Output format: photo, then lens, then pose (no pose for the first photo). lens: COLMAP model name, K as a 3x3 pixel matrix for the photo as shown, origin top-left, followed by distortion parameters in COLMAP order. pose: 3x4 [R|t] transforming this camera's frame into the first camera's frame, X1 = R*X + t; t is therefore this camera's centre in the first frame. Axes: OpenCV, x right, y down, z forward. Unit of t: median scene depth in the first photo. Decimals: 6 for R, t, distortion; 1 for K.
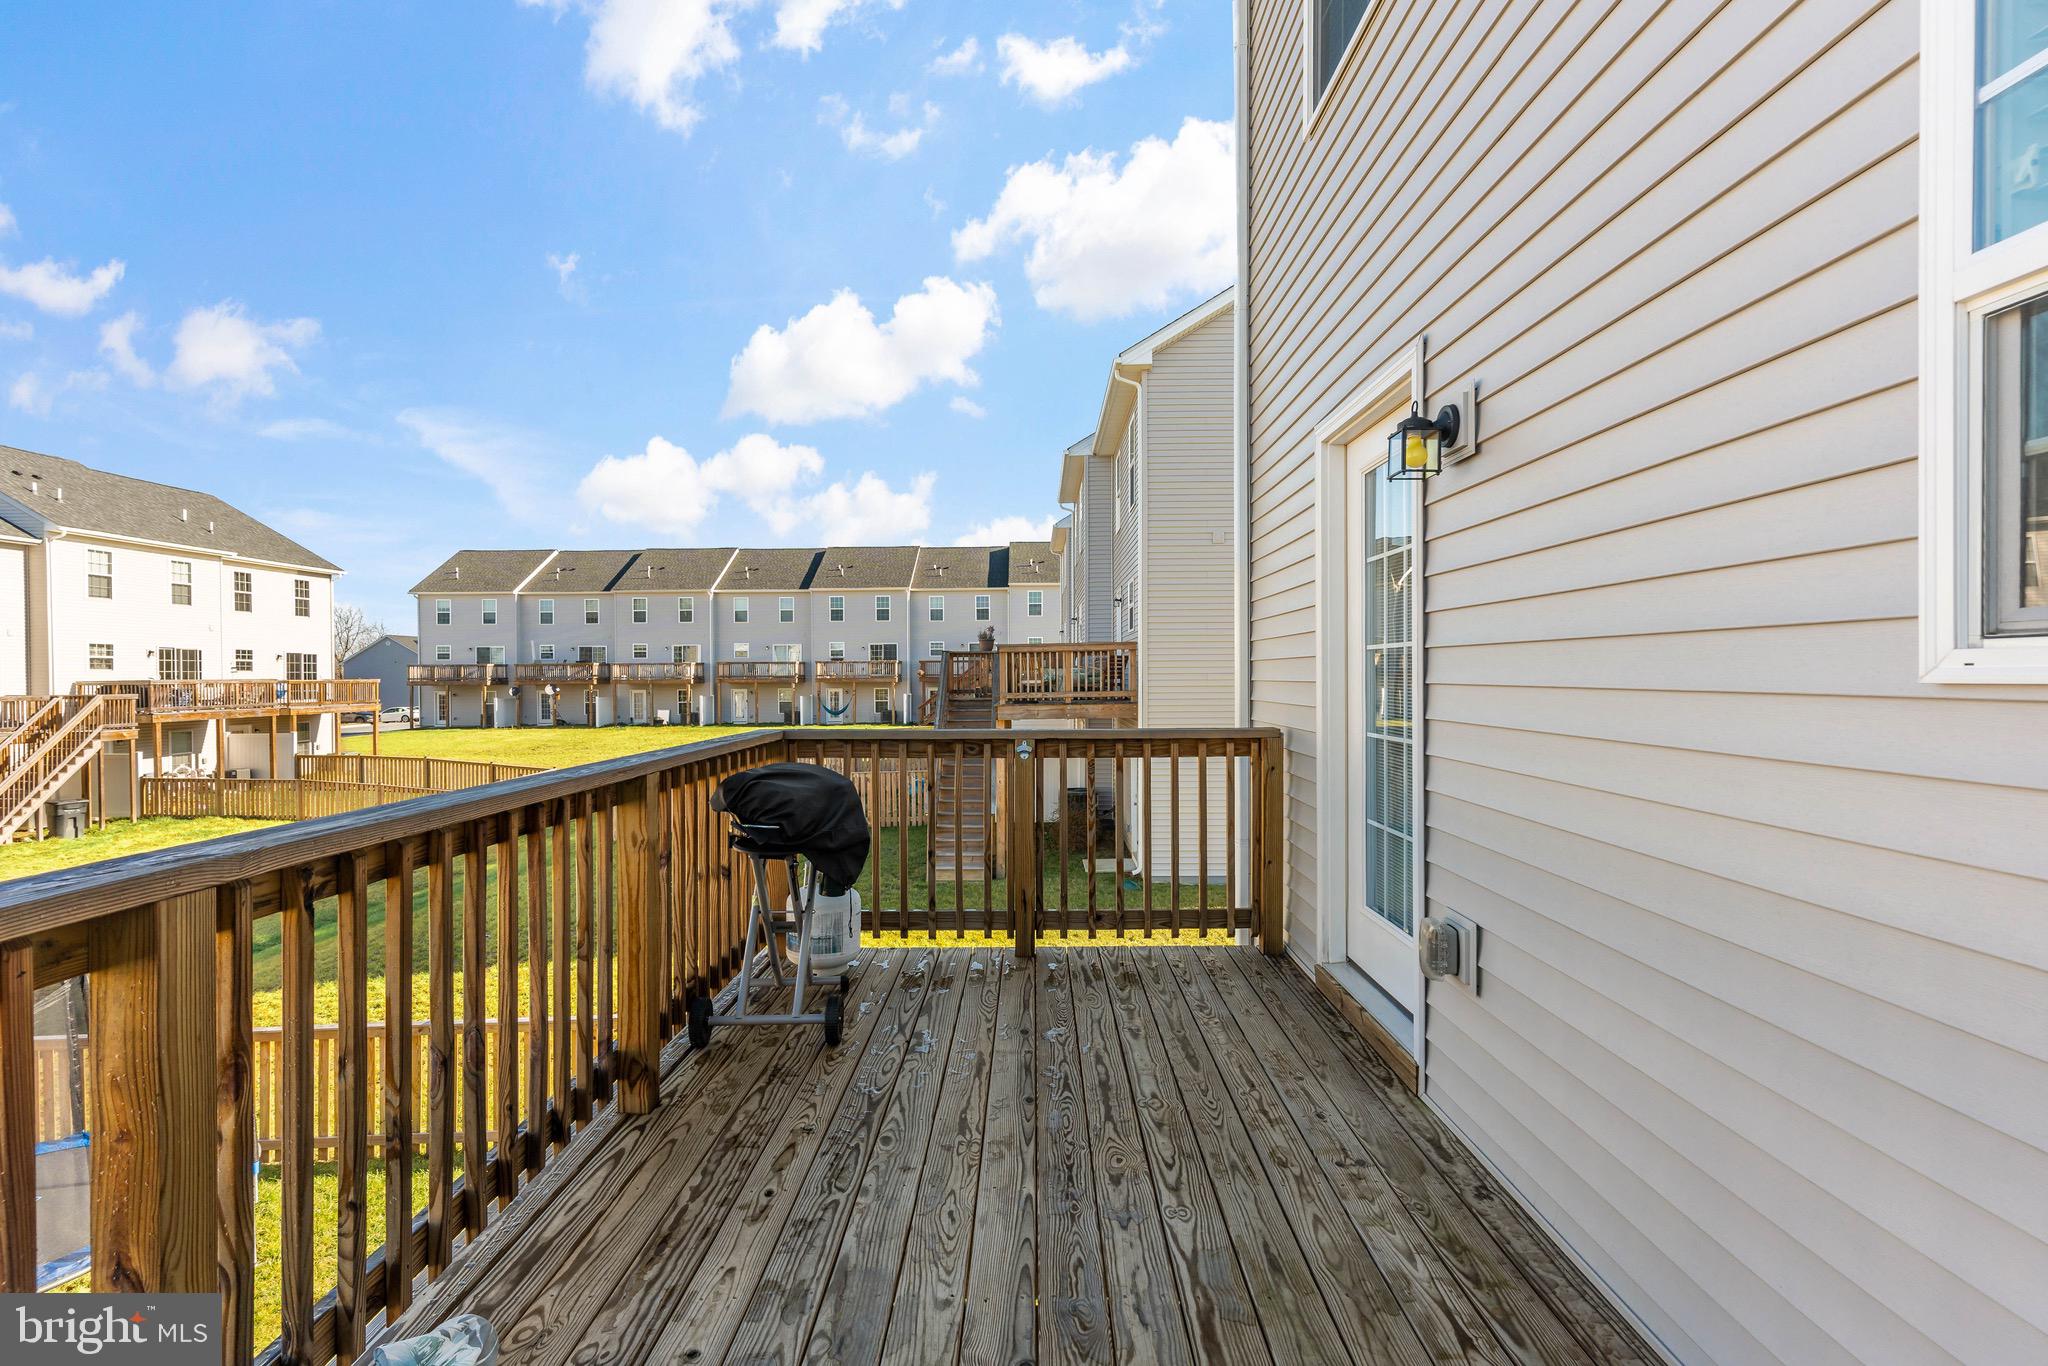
lens RADIAL K [[985.3, 0, 1018.7], [0, 985.3, 666.3], [0, 0, 1]] dist [-0.001227, 0.000280]
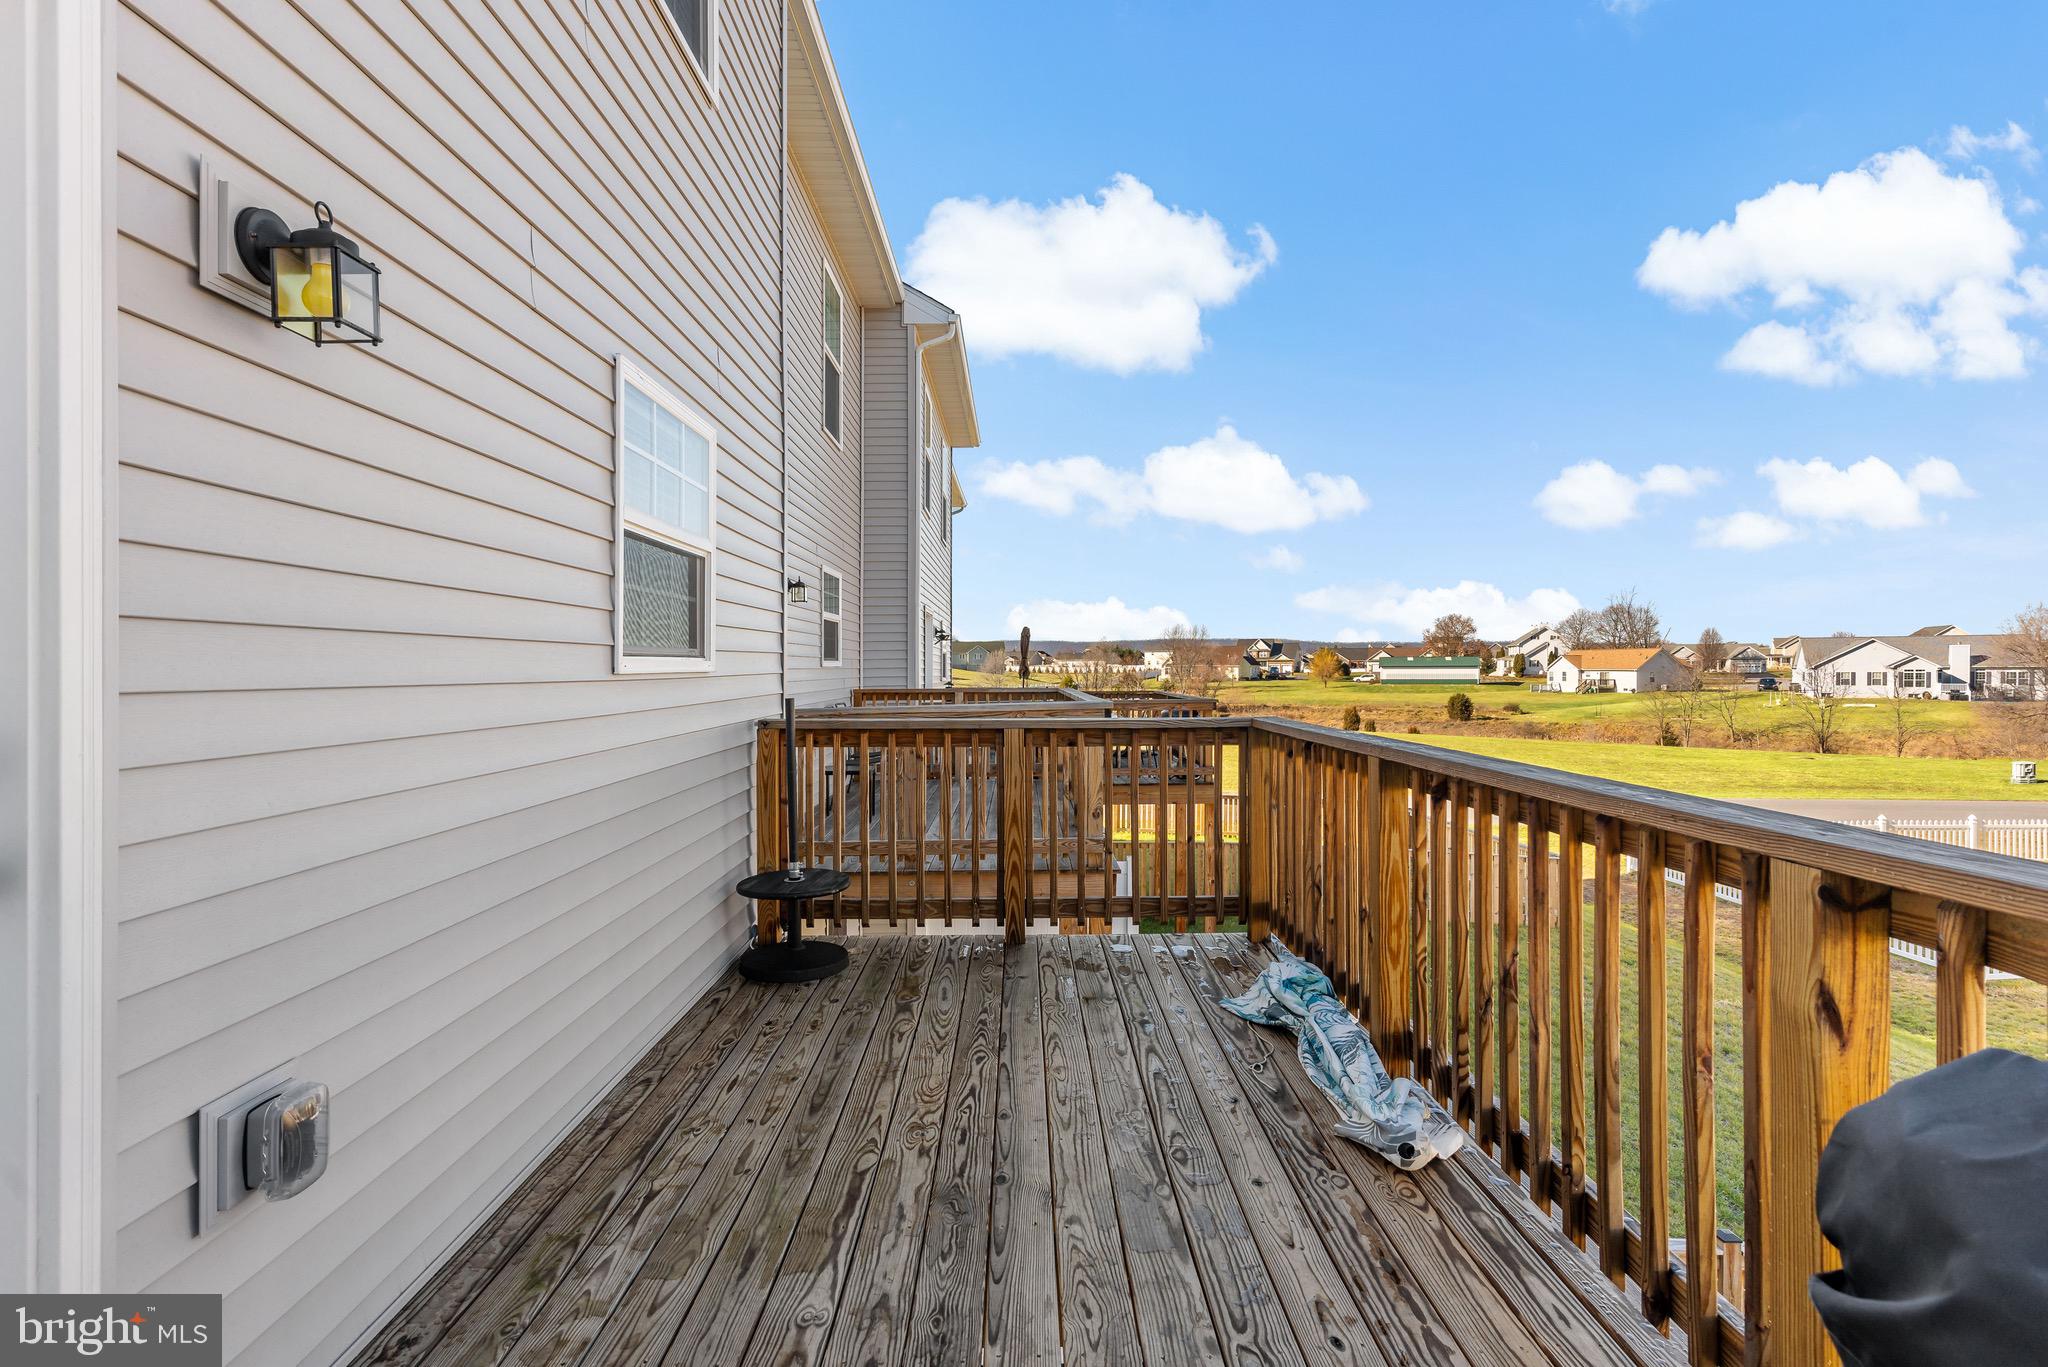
lens RADIAL K [[985.3, 0, 1018.7], [0, 985.3, 666.8], [0, 0, 1]] dist [-0.001227, 0.000280]
pose [[-0.999804, 0.013741, -0.014248, -0.006506], [0.013867, 0.999865, -0.008786, 0.022662], [0.014125, -0.008982, -0.999860, 1.960181]]
